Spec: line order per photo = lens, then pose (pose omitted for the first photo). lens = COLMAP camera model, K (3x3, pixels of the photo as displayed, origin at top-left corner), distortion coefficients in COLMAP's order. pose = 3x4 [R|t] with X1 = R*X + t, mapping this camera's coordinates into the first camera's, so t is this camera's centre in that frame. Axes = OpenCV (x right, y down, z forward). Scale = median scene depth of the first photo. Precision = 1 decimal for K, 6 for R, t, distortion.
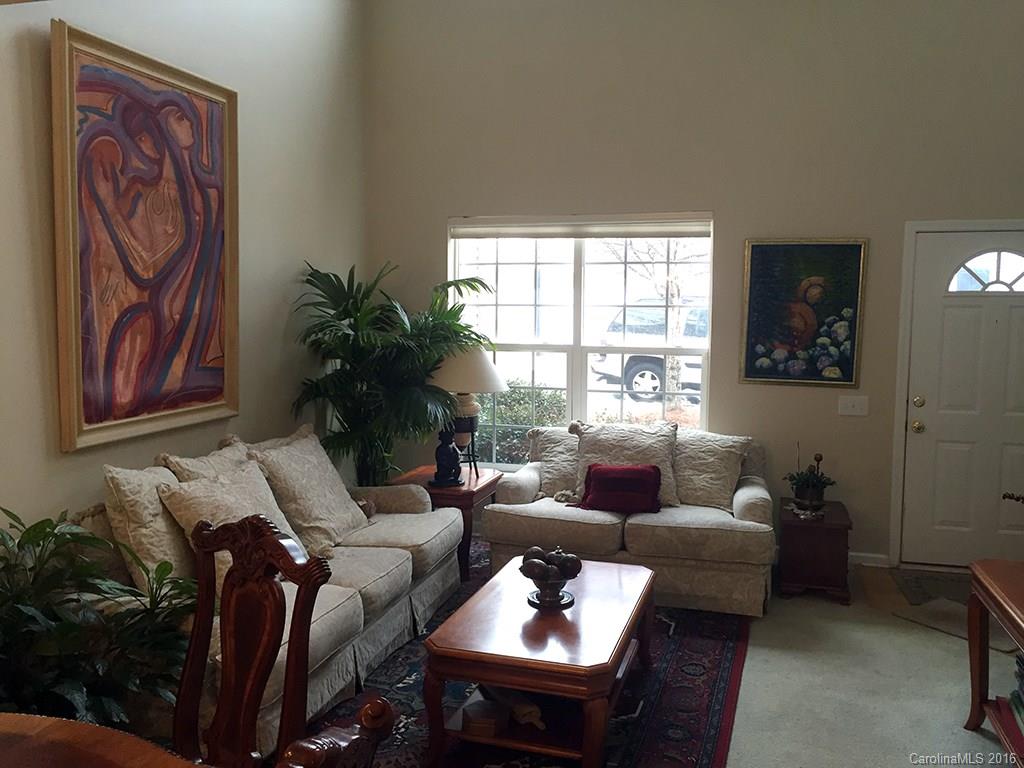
lens RADIAL K [[872.5, 0, 512.0], [0, 872.5, 384.0], [0, 0, 1]] dist [0.086828, -0.116492]
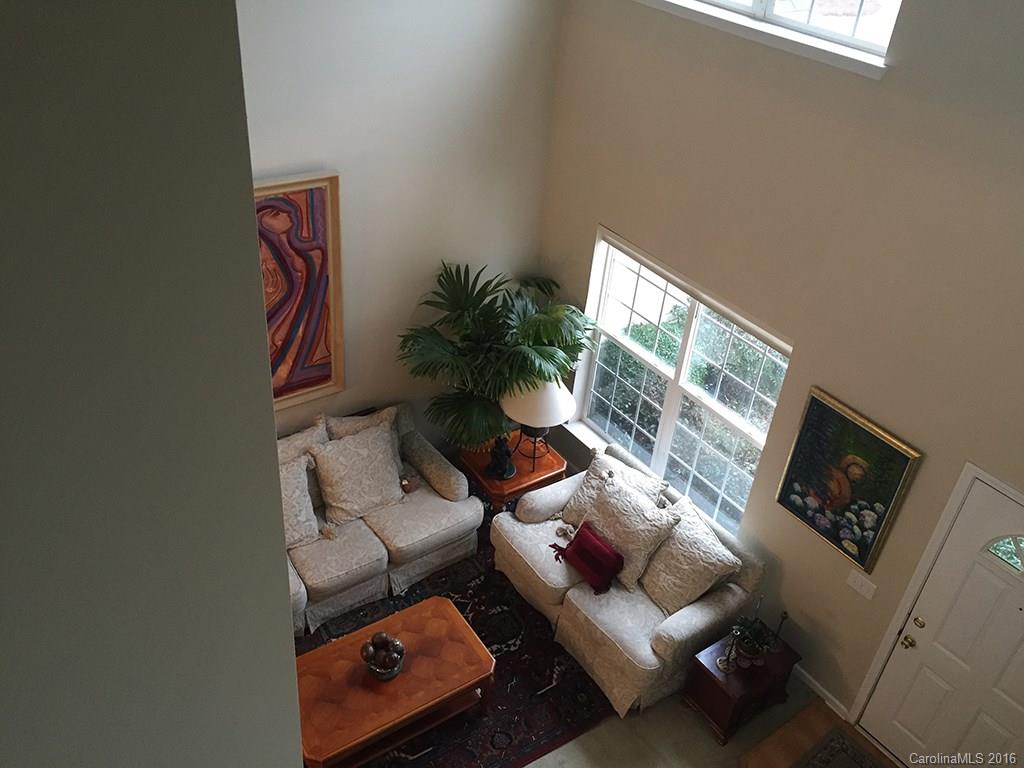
lens RADIAL K [[872.5, 0, 512.0], [0, 872.5, 384.0], [0, 0, 1]] dist [0.086828, -0.116492]
pose [[0.778496, 0.397498, -0.485736, 0.500938], [-0.132055, 0.860306, 0.492377, -0.617724], [0.613600, -0.319170, 0.722236, 0.159589]]
